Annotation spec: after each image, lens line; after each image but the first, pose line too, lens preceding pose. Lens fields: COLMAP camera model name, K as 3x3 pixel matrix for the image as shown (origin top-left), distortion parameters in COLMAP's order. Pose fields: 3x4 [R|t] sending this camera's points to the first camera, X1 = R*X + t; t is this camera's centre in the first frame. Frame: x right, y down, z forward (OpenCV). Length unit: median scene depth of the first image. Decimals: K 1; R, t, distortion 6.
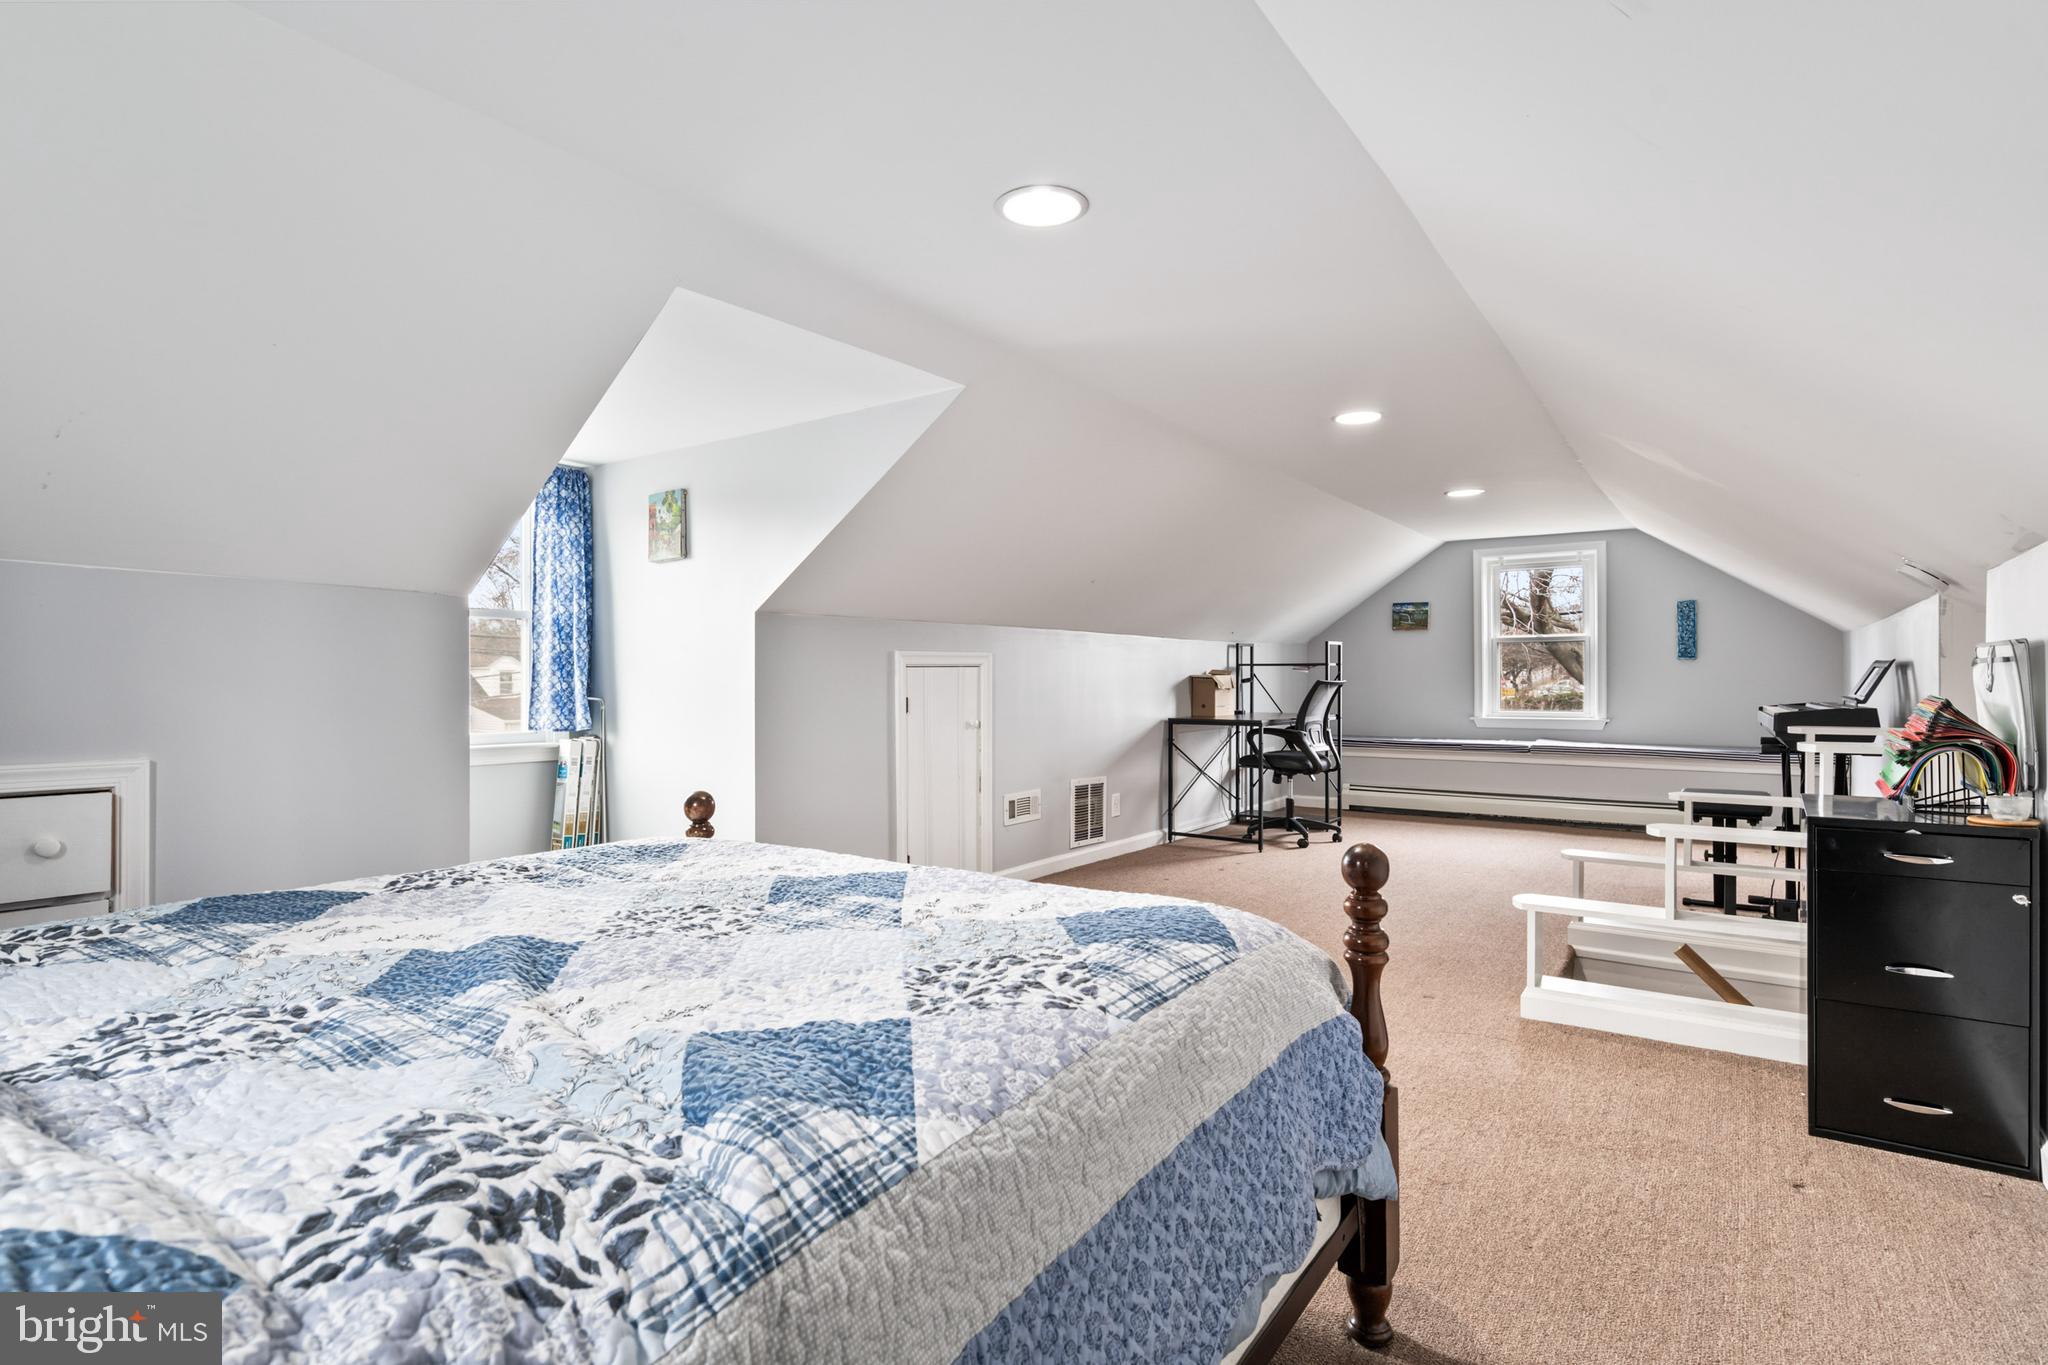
lens RADIAL K [[1010.7, 0, 1032.2], [0, 1010.7, 675.8], [0, 0, 1]] dist [0.001136, 0.000367]
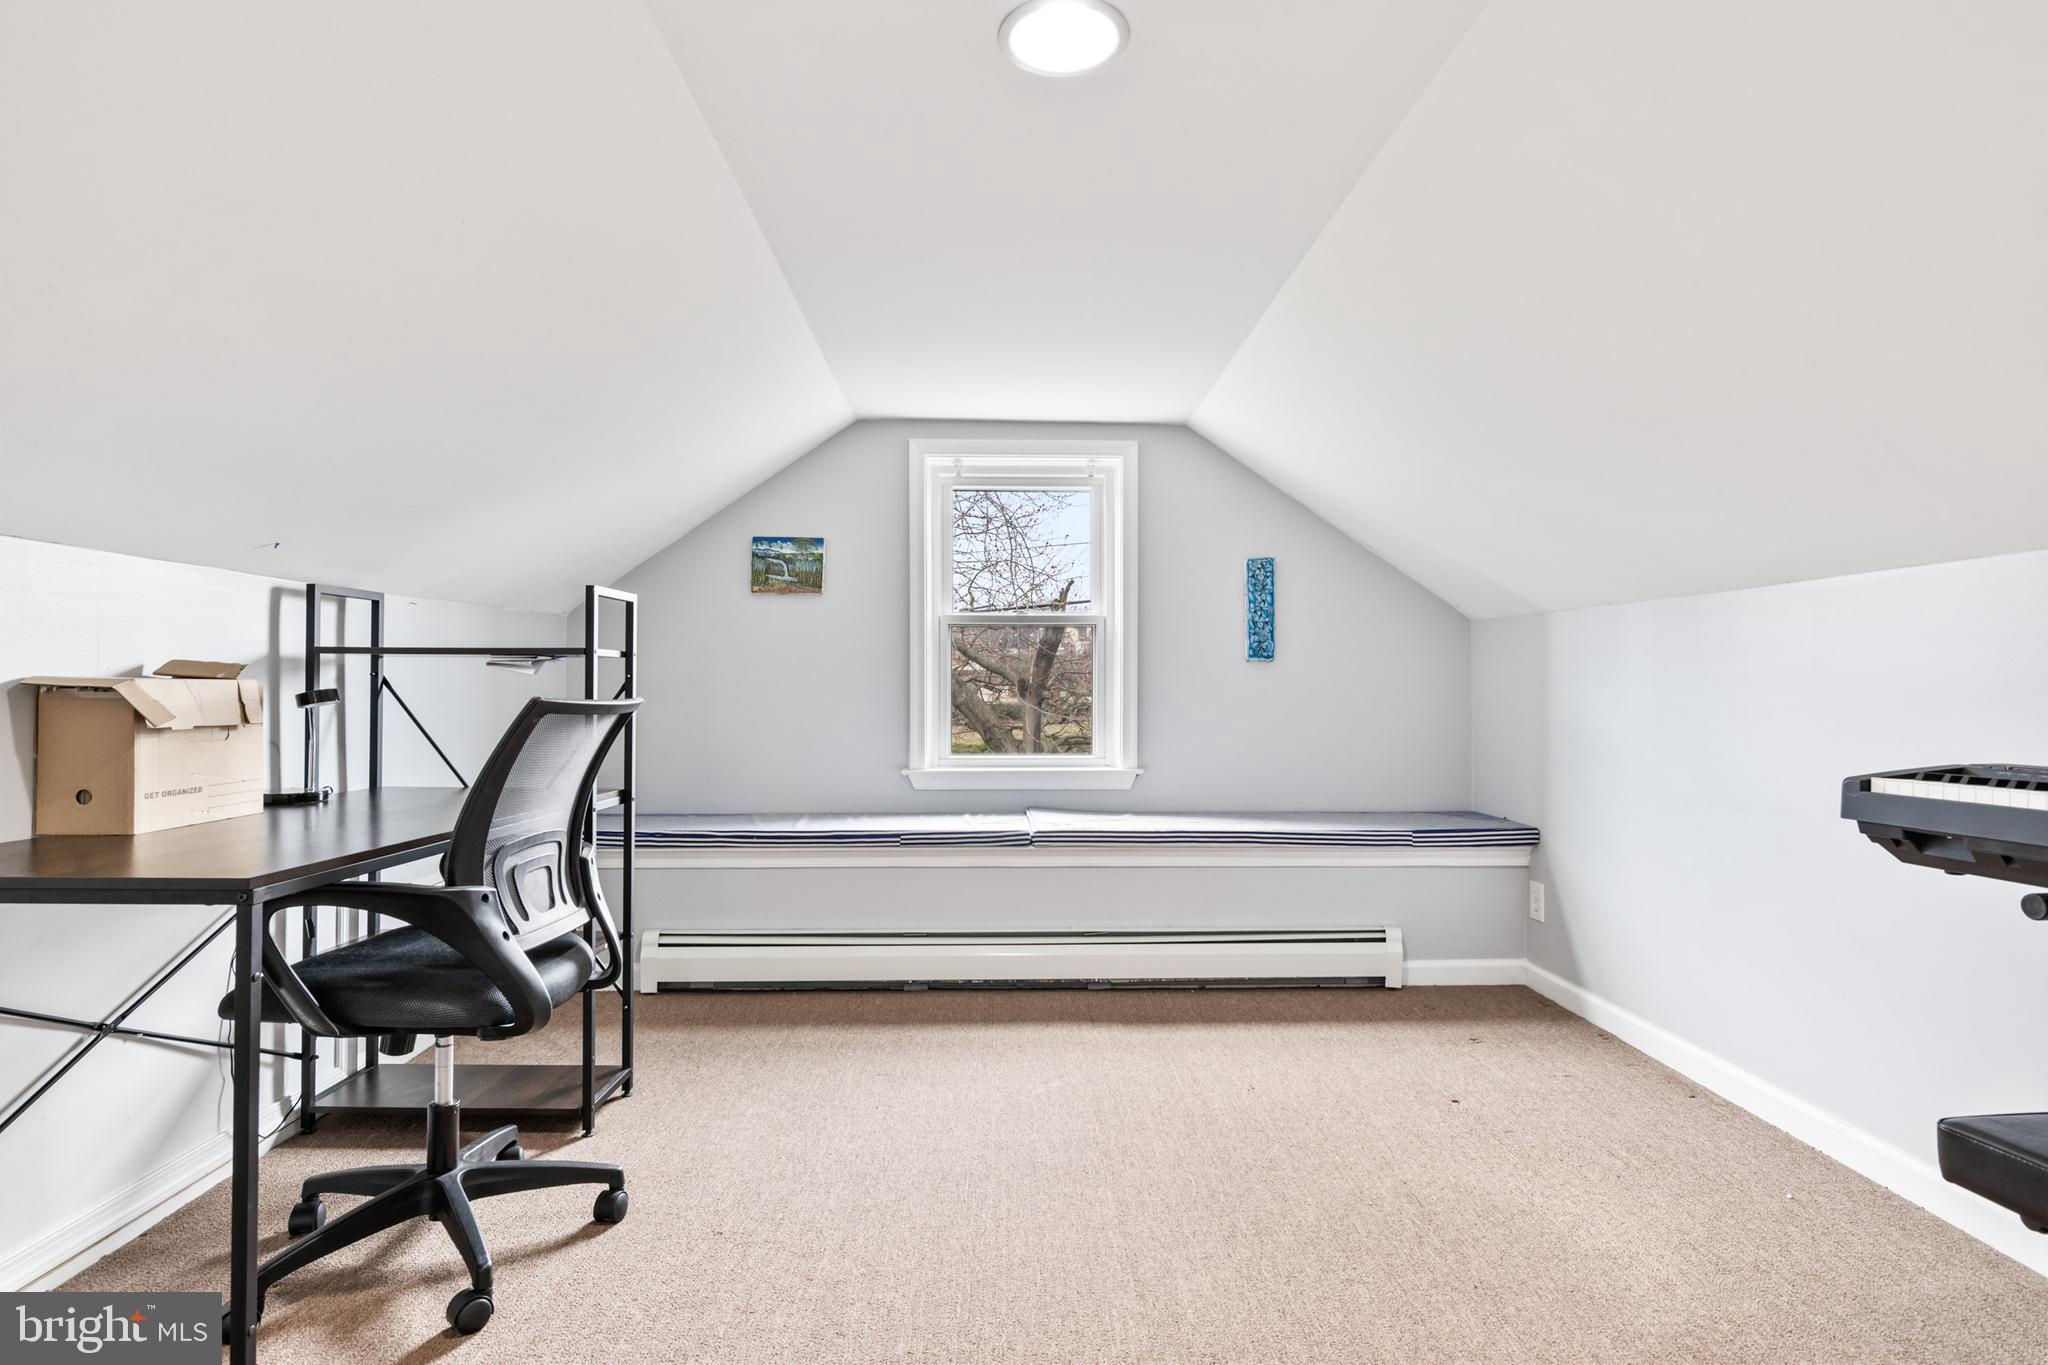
lens RADIAL K [[1023.1, 0, 1025.3], [0, 1023.1, 685.0], [0, 0, 1]] dist [-0.004609, 0.000913]
pose [[0.803326, 0.007596, 0.595491, 0.194719], [-0.005848, 0.999971, -0.004867, 0.000639], [-0.595510, 0.000427, 0.803347, 0.602965]]
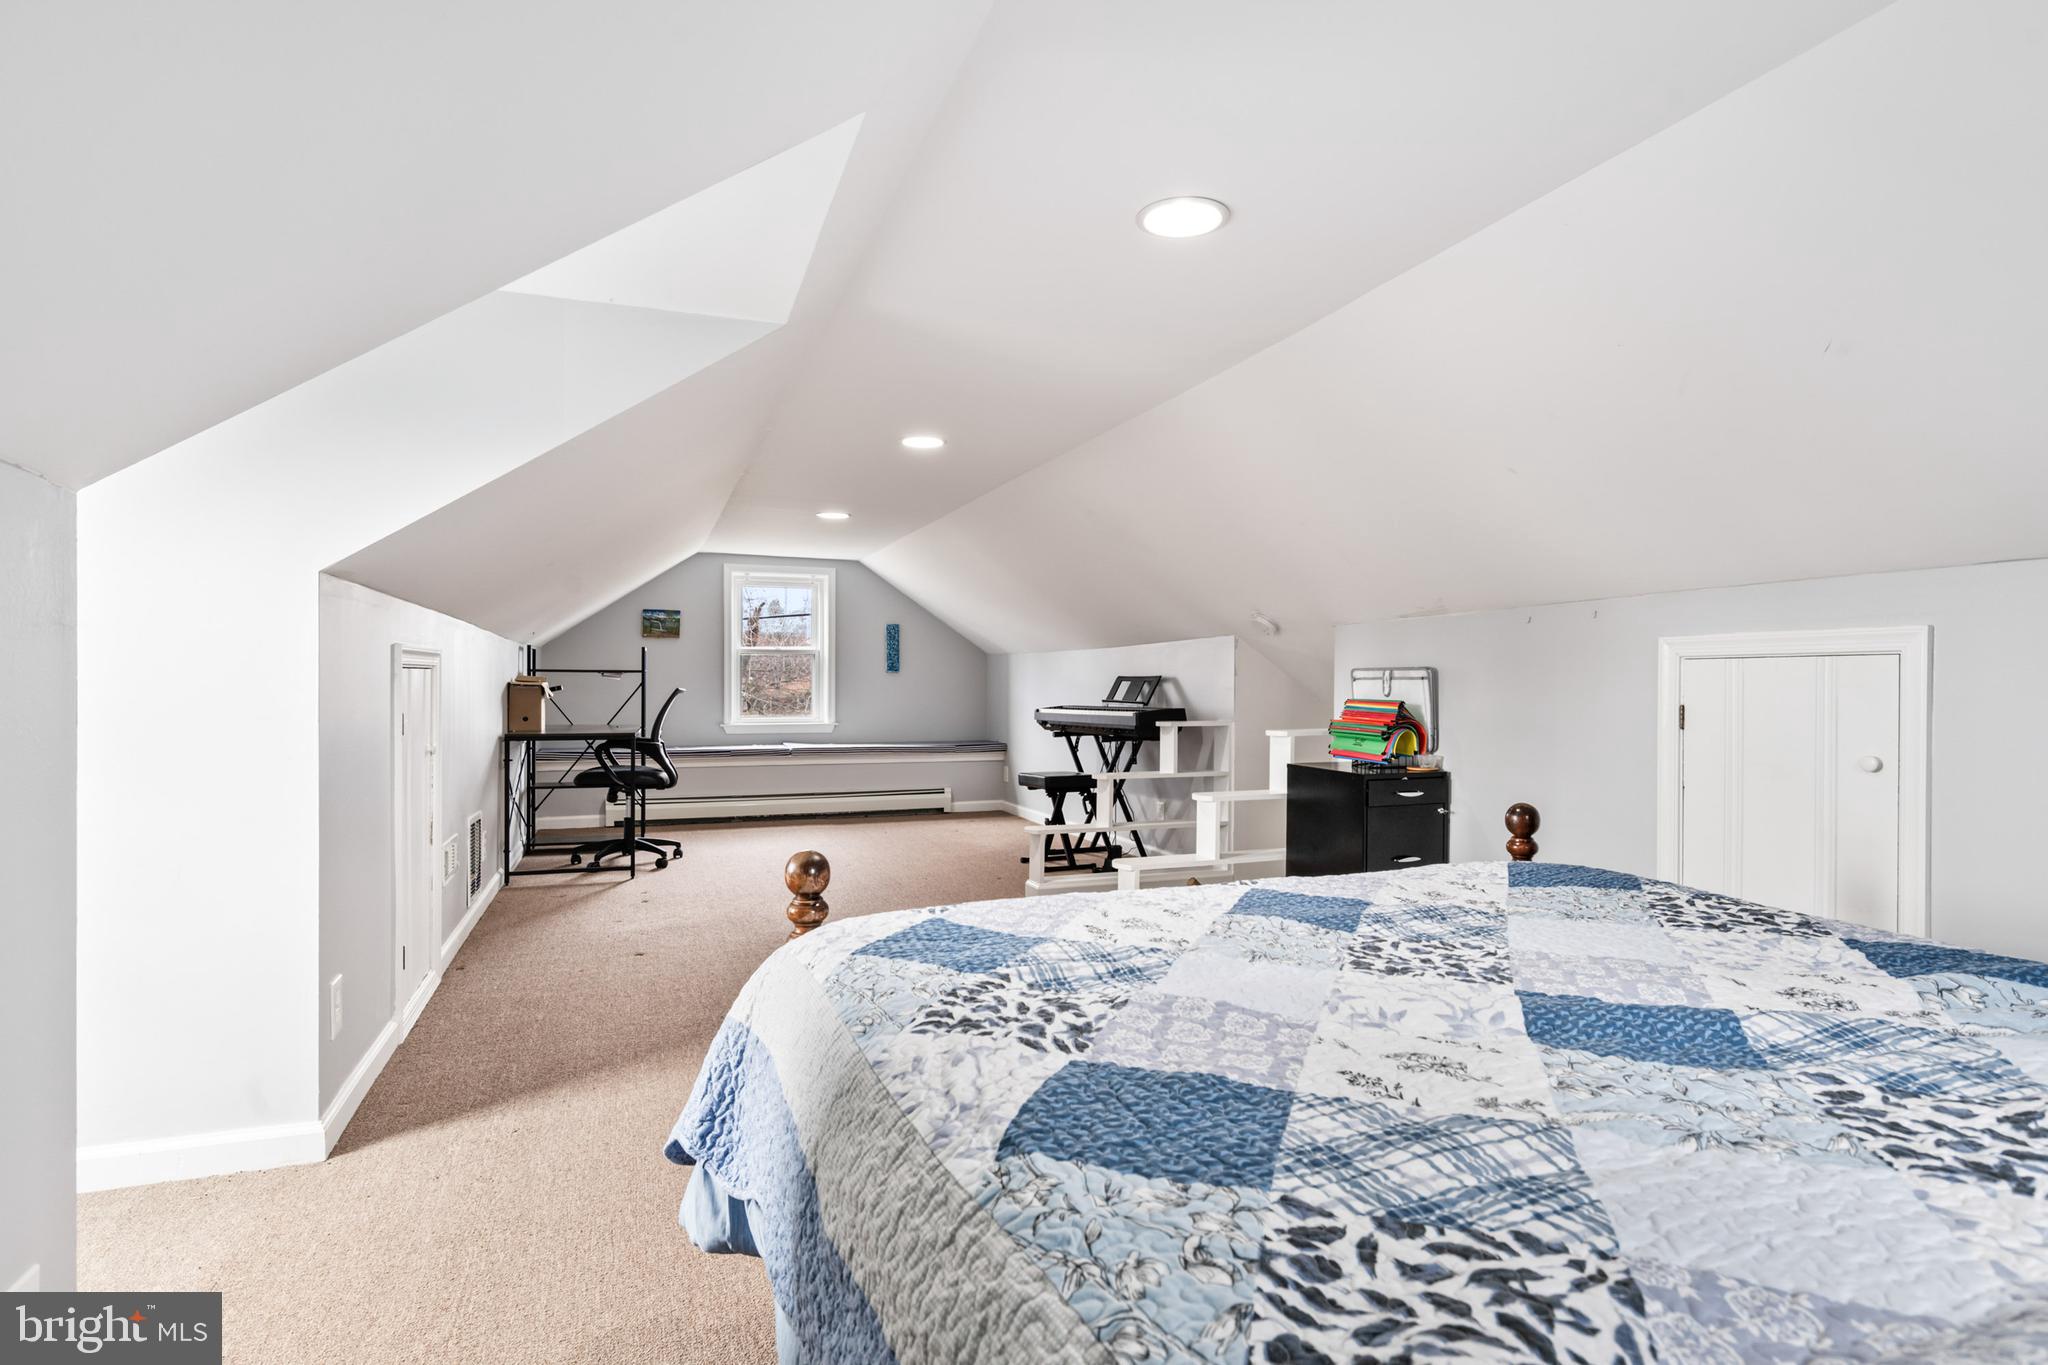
lens RADIAL K [[1023.1, 0, 1025.3], [0, 1023.1, 685.0], [0, 0, 1]] dist [-0.004609, 0.000913]
pose [[0.561876, 0.006842, 0.827193, -0.279787], [-0.007008, 0.999969, -0.003511, 0.002047], [-0.827192, -0.003824, 0.561907, 0.167547]]
